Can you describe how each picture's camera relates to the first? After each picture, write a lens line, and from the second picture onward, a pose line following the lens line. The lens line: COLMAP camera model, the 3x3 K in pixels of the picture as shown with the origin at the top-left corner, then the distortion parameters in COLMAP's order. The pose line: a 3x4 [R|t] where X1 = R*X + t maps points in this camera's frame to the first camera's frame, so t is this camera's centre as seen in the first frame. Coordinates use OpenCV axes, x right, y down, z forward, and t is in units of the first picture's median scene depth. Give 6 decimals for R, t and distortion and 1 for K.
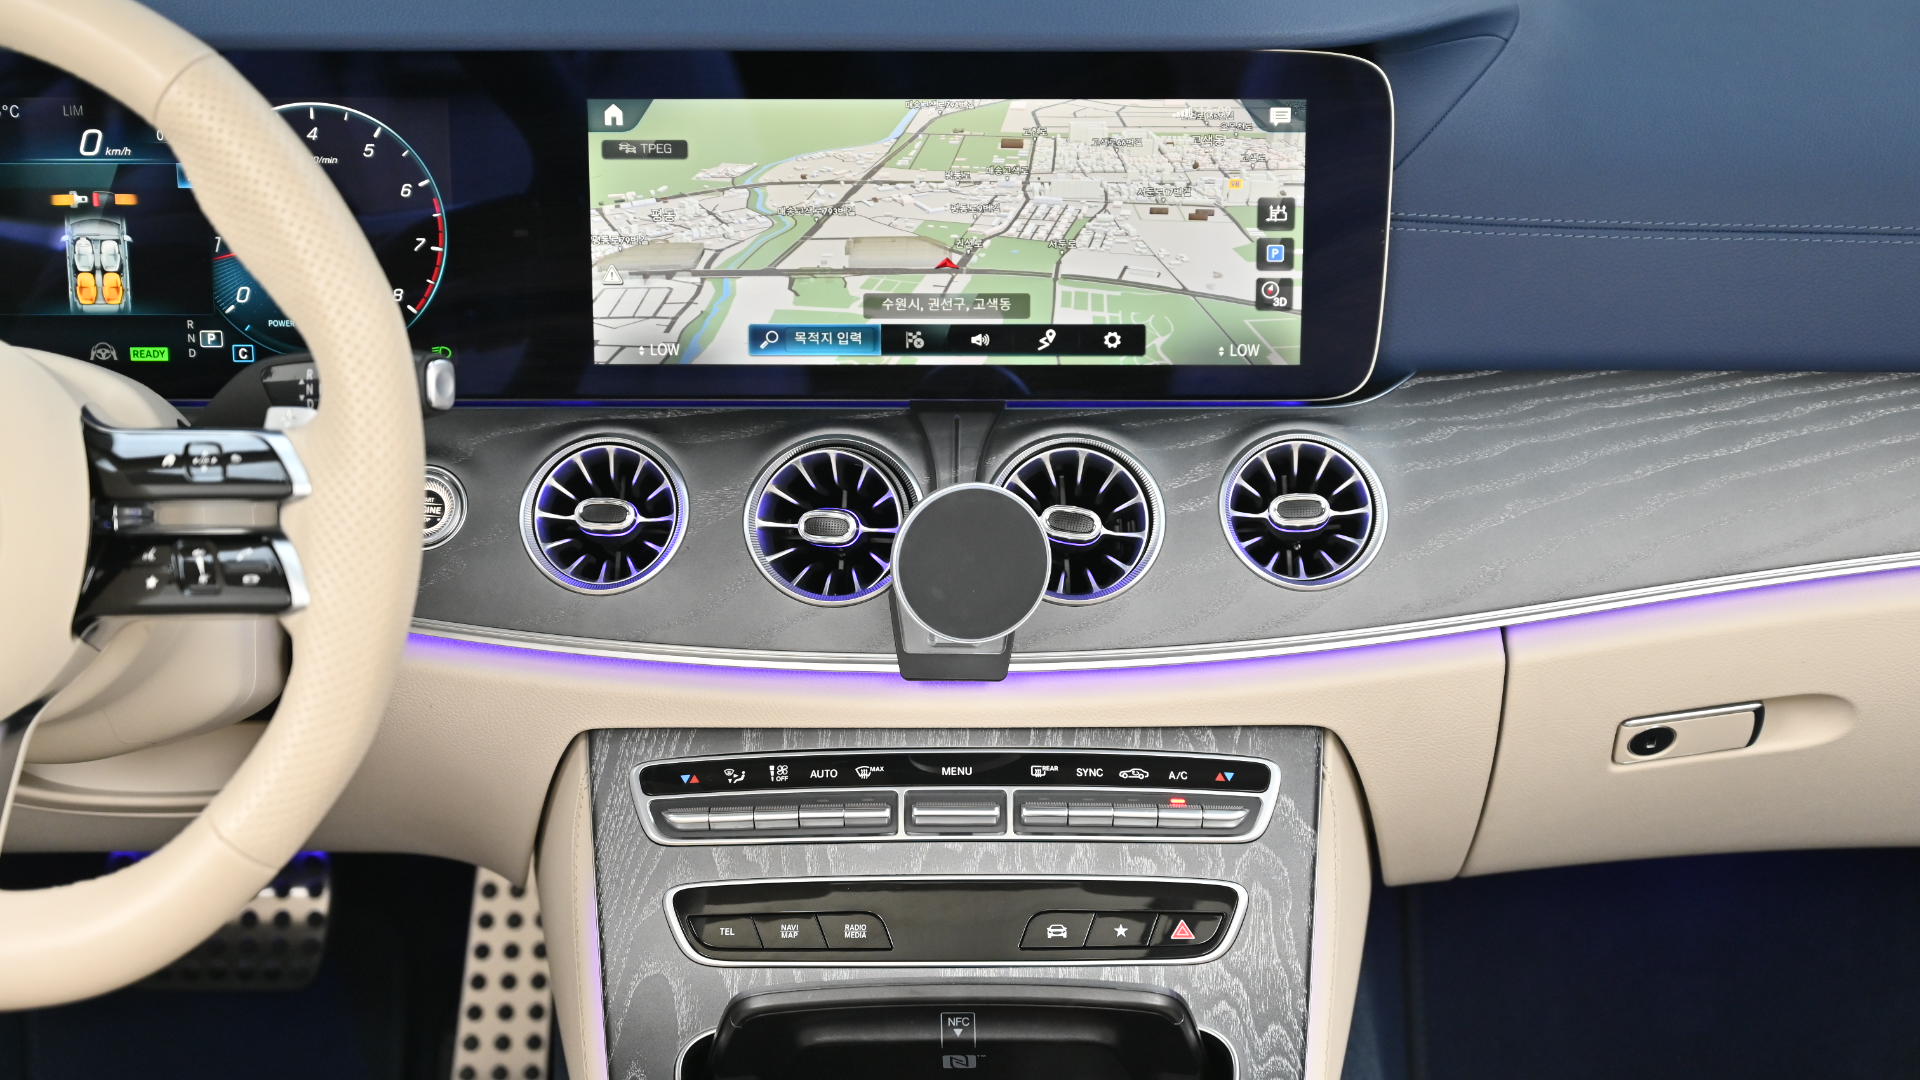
lens RADIAL K [[3328.8, 0, 960.9], [0, 3328.8, 539.5], [0, 0, 1]] dist [-0.004235, 0.000000]
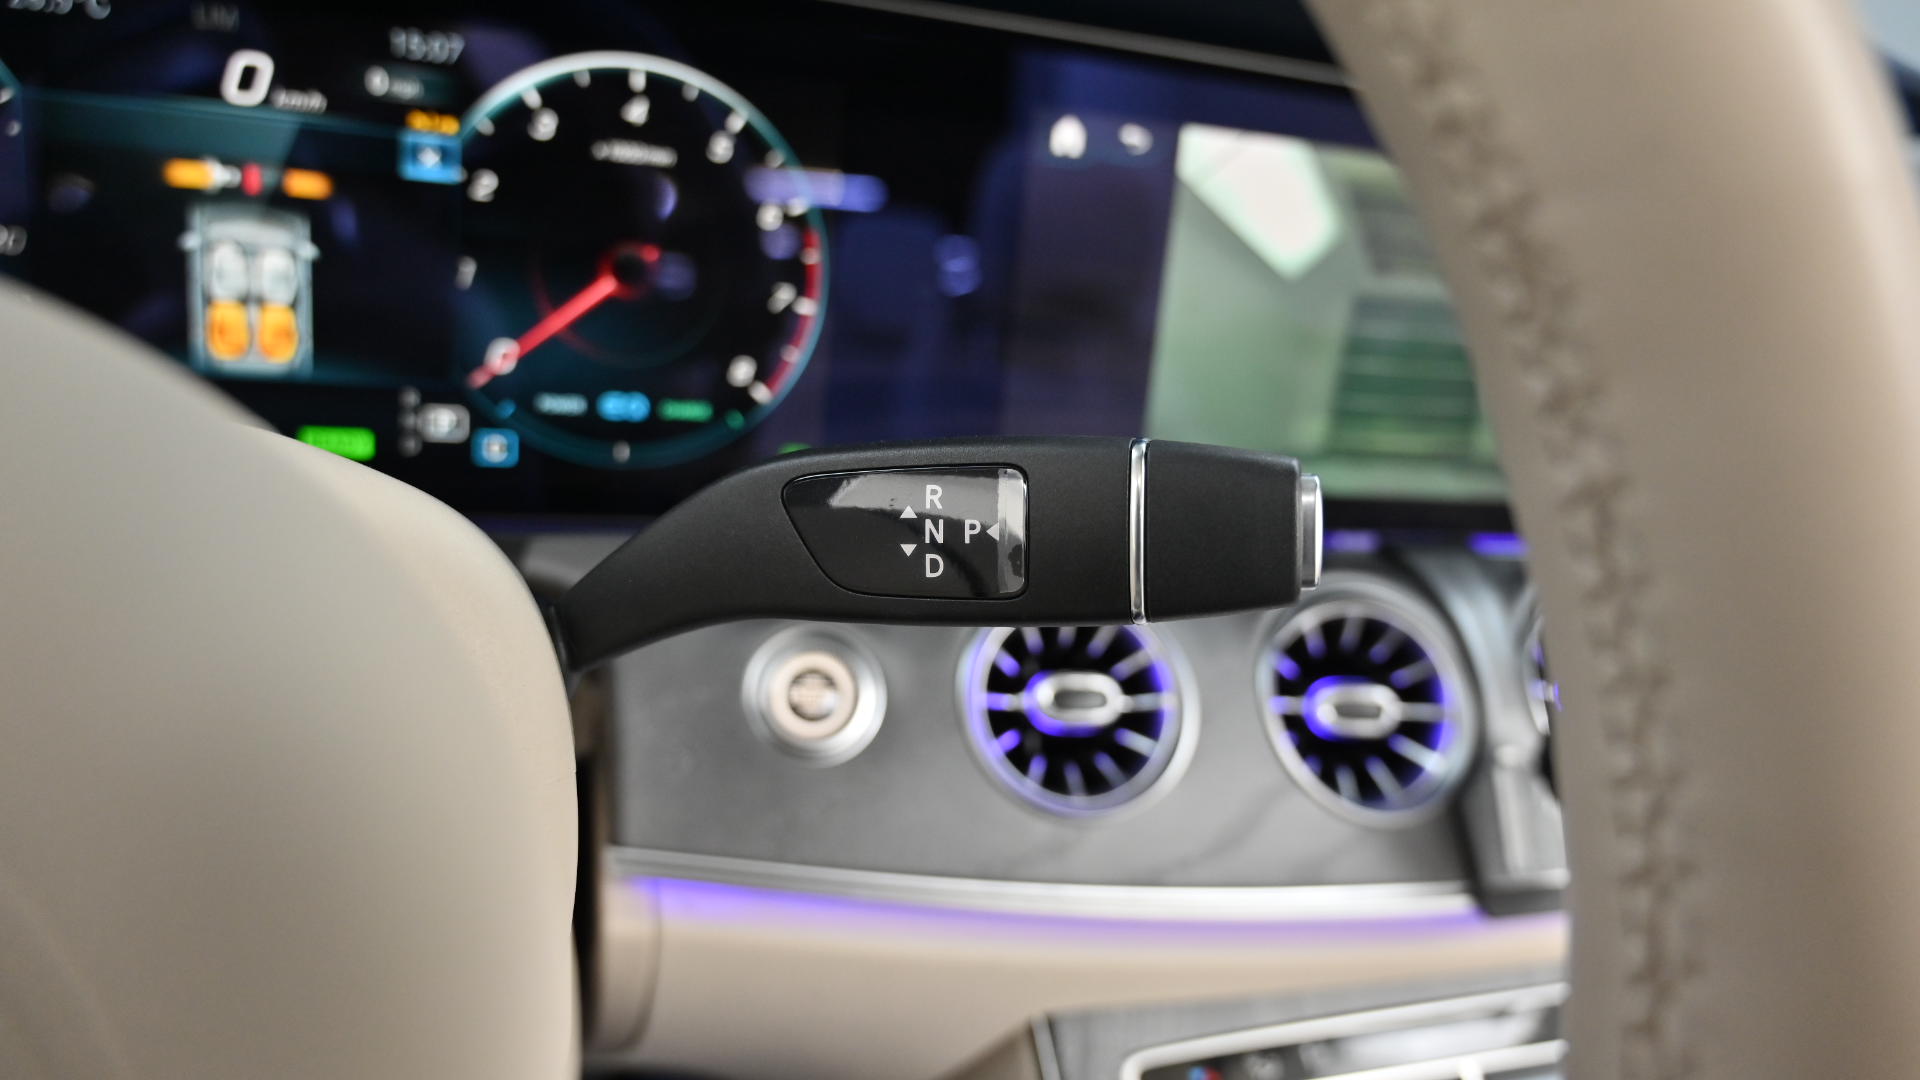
lens RADIAL K [[1328.3, 0, 956.1], [0, 1328.3, 539.4], [0, 0, 1]] dist [0.001597, 0.001944]
pose [[0.938267, 0.014687, 0.345601, -0.224005], [-0.016399, 0.999863, 0.002033, -0.040597], [-0.345524, -0.007575, 0.938379, 0.735701]]
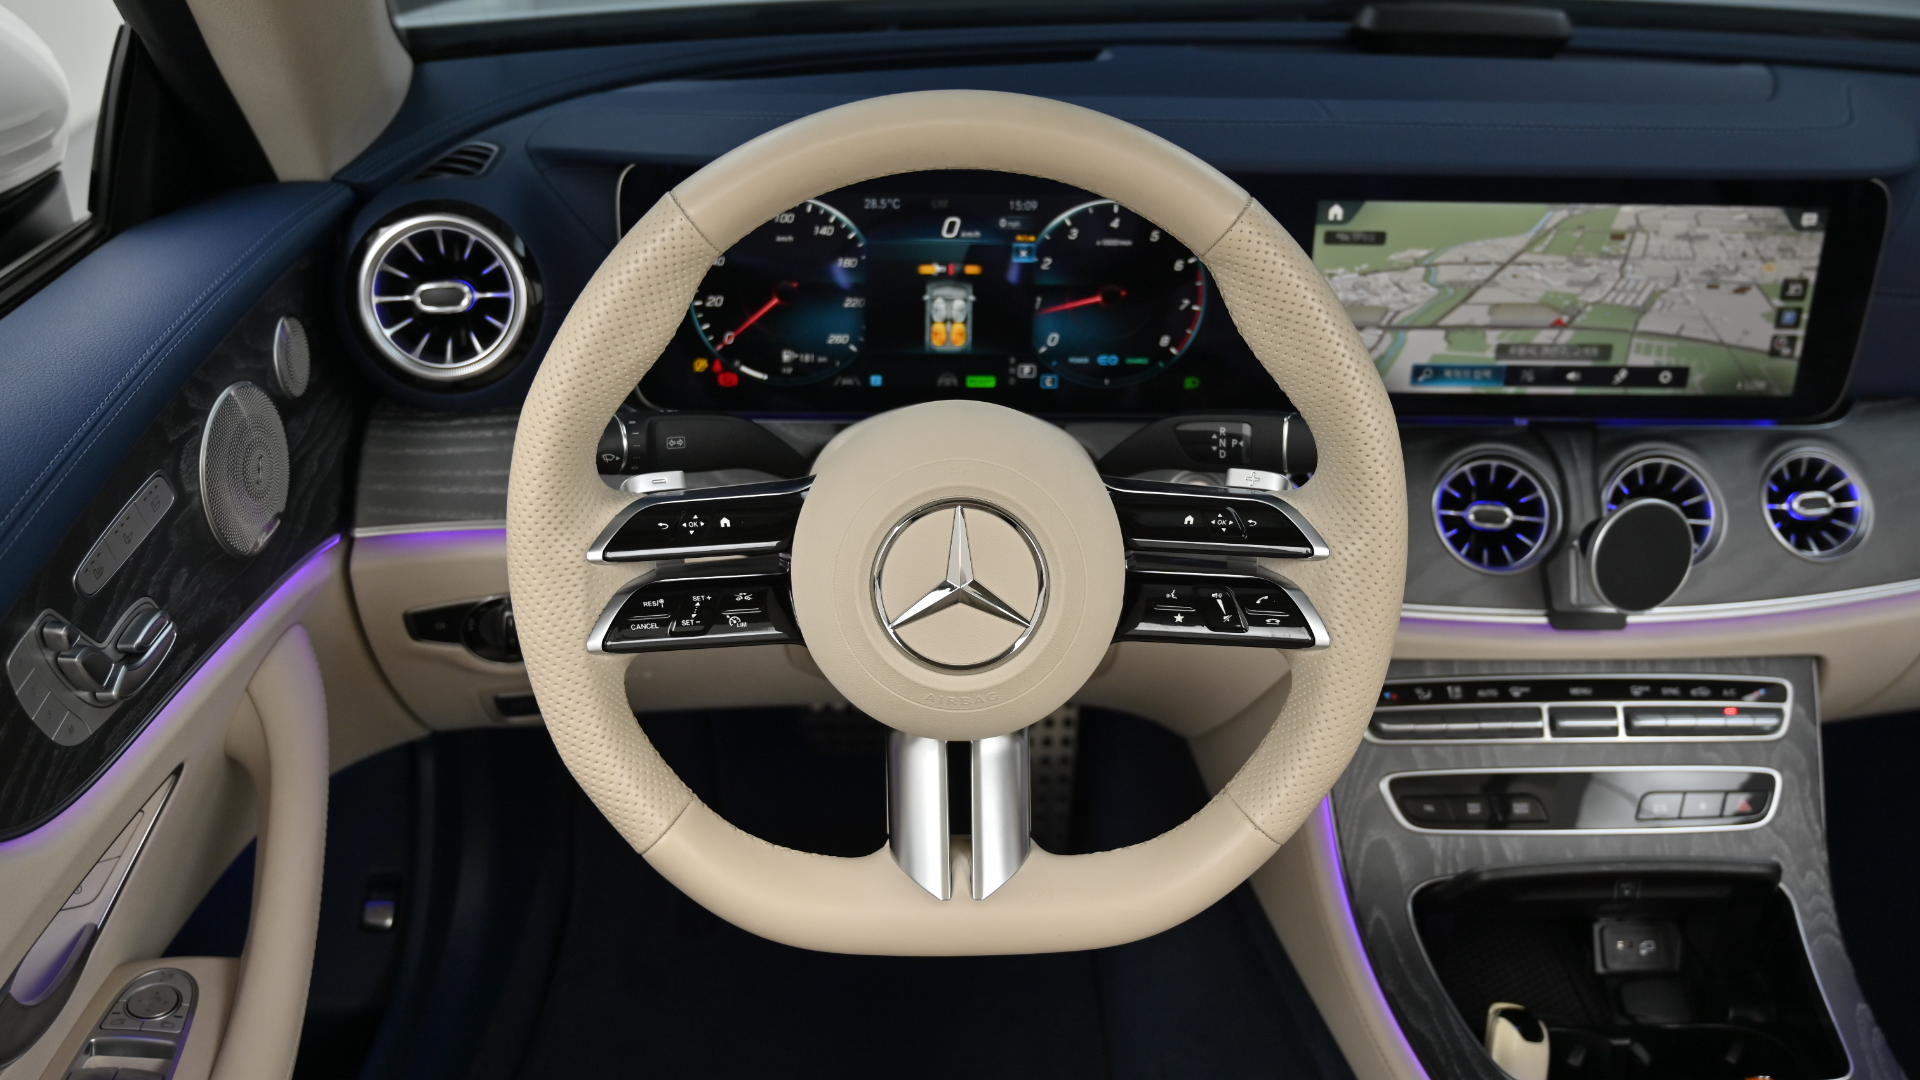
lens RADIAL K [[1714.6, 0, 969.0], [0, 1714.6, 540.0], [0, 0, 1]] dist [-0.010580, 0.016773]
pose [[0.997778, 0.000121, 0.066621, -0.300159], [-0.008845, 0.991386, 0.130674, -0.084511], [-0.066031, -0.130973, 0.989185, 0.295851]]
